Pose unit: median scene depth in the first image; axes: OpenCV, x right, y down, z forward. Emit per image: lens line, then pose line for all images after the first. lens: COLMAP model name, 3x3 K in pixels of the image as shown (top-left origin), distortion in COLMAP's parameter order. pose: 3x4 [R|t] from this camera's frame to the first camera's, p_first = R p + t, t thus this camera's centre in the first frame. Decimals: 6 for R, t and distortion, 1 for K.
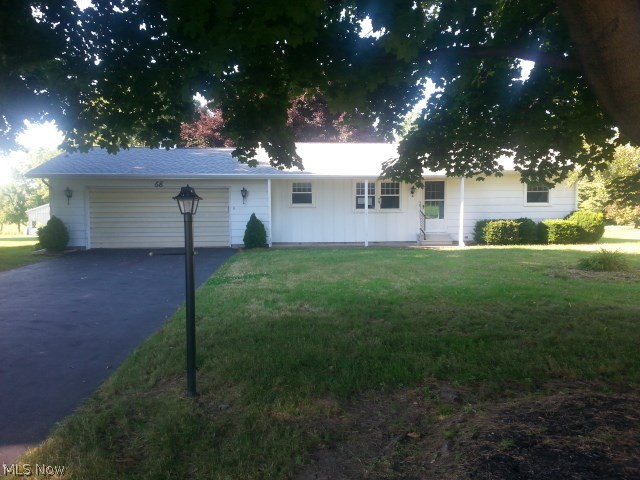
lens RADIAL K [[505.7, 0, 317.6], [0, 505.7, 238.7], [0, 0, 1]] dist [0.095565, -0.122870]
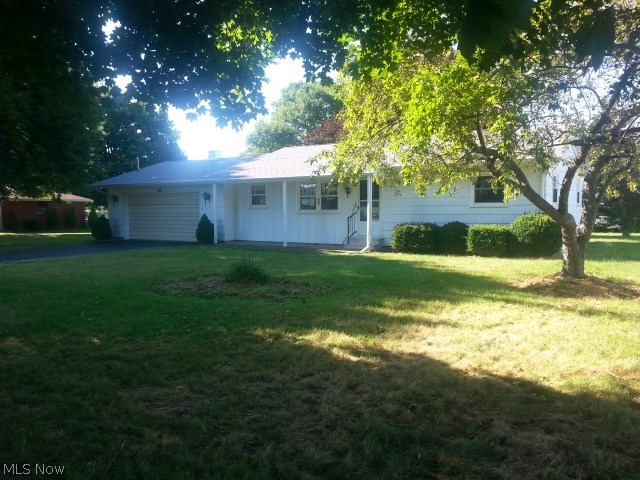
lens RADIAL K [[505.7, 0, 317.6], [0, 505.7, 238.7], [0, 0, 1]] dist [0.095565, -0.122870]
pose [[0.795281, 0.037467, -0.605082, 0.751349], [-0.029570, 0.999298, 0.023013, -0.026631], [0.605520, -0.000410, 0.795830, 0.218385]]
